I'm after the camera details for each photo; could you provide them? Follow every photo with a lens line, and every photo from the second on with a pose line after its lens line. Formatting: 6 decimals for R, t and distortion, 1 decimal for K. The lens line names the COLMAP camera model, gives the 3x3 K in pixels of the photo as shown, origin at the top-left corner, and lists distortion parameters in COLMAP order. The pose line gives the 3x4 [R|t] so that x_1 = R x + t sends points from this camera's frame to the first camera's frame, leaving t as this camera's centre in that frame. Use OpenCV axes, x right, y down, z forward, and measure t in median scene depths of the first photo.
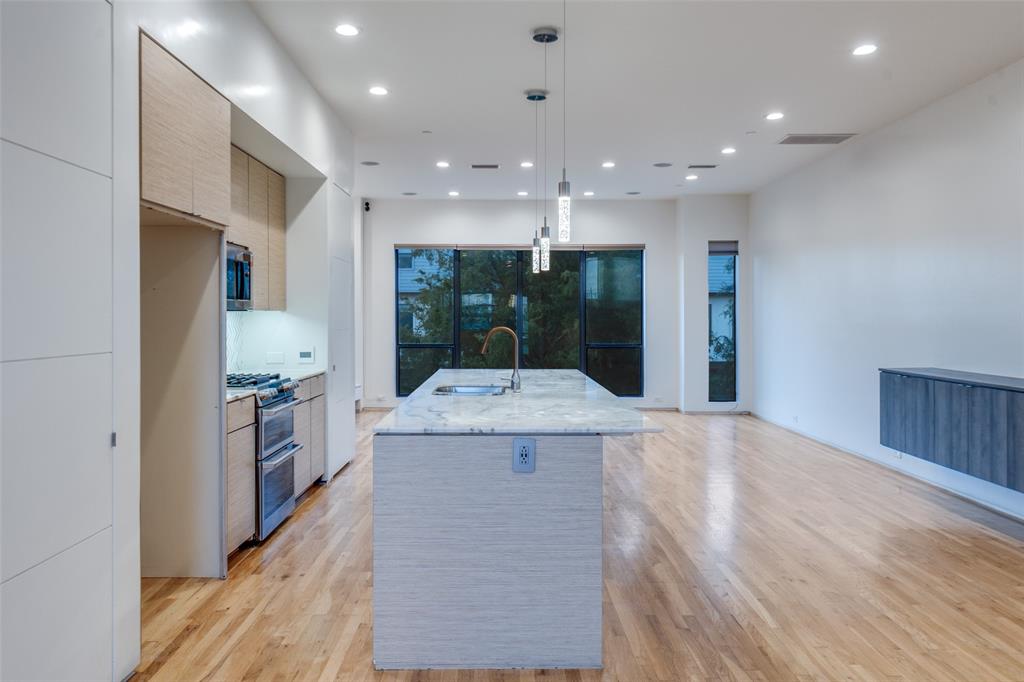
lens RADIAL K [[773.7, 0, 503.8], [0, 773.7, 315.7], [0, 0, 1]] dist [-0.010814, -0.000921]
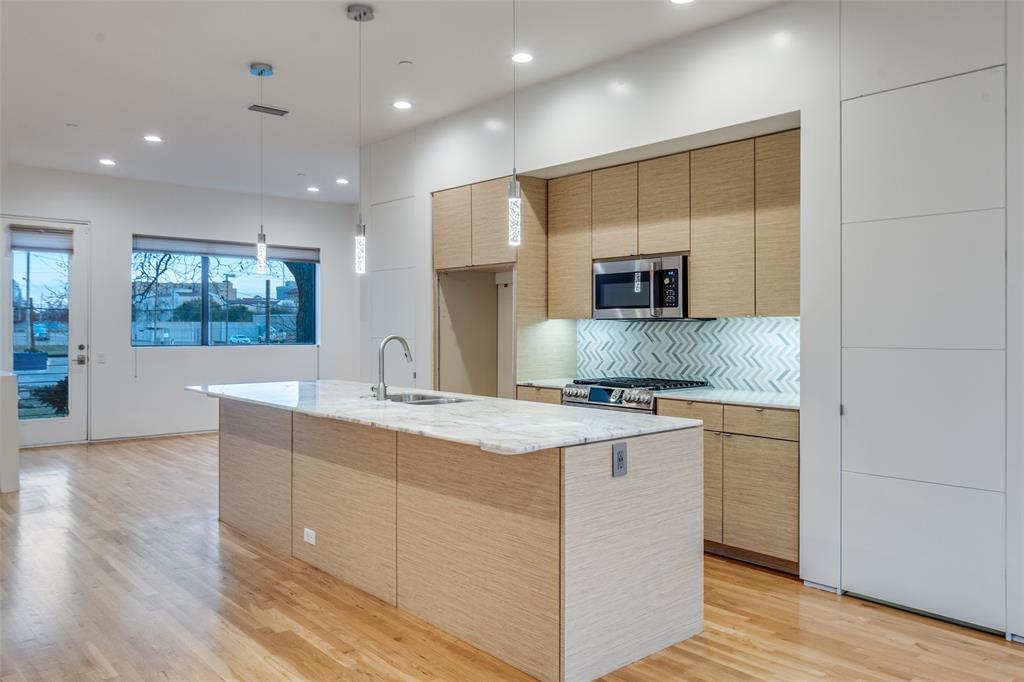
lens RADIAL K [[773.7, 0, 509.3], [0, 773.7, 320.5], [0, 0, 1]] dist [-0.010814, -0.000921]
pose [[-0.753664, -0.005571, -0.657236, 0.273981], [-0.002215, 0.999980, -0.005936, 0.001104], [0.657256, -0.003017, -0.753662, 0.956676]]
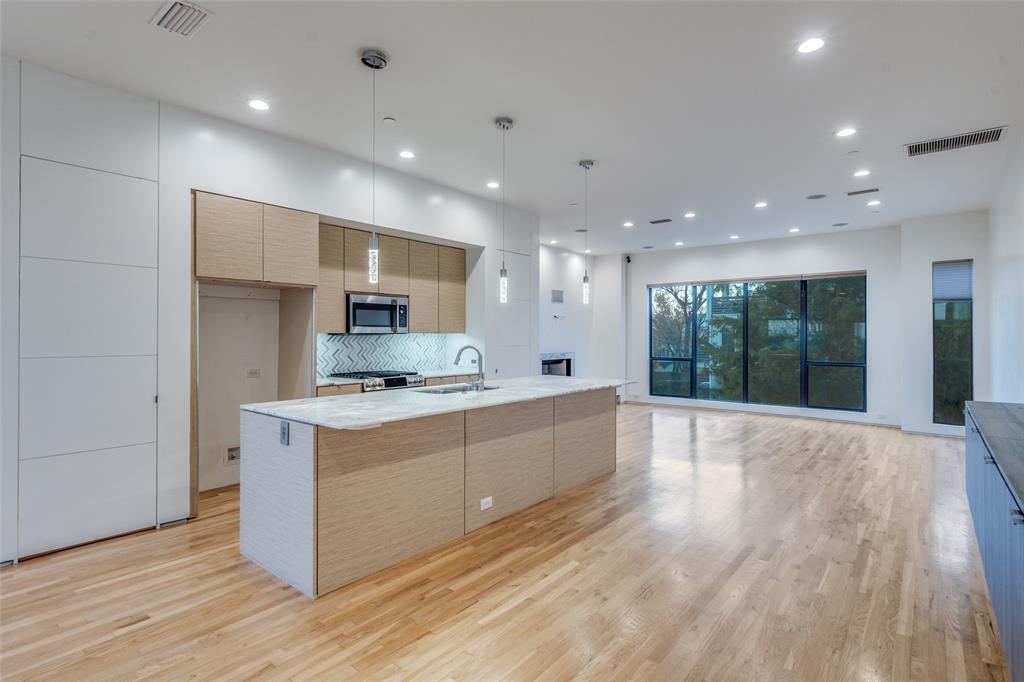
lens RADIAL K [[509.3, 0, 506.1], [0, 509.3, 333.0], [0, 0, 1]] dist [-0.007191, 0.000272]
pose [[0.765833, -0.003504, -0.643030, 0.327004], [-0.000270, 0.999983, -0.005771, -0.001131], [0.643039, 0.004593, 0.765819, 0.182774]]
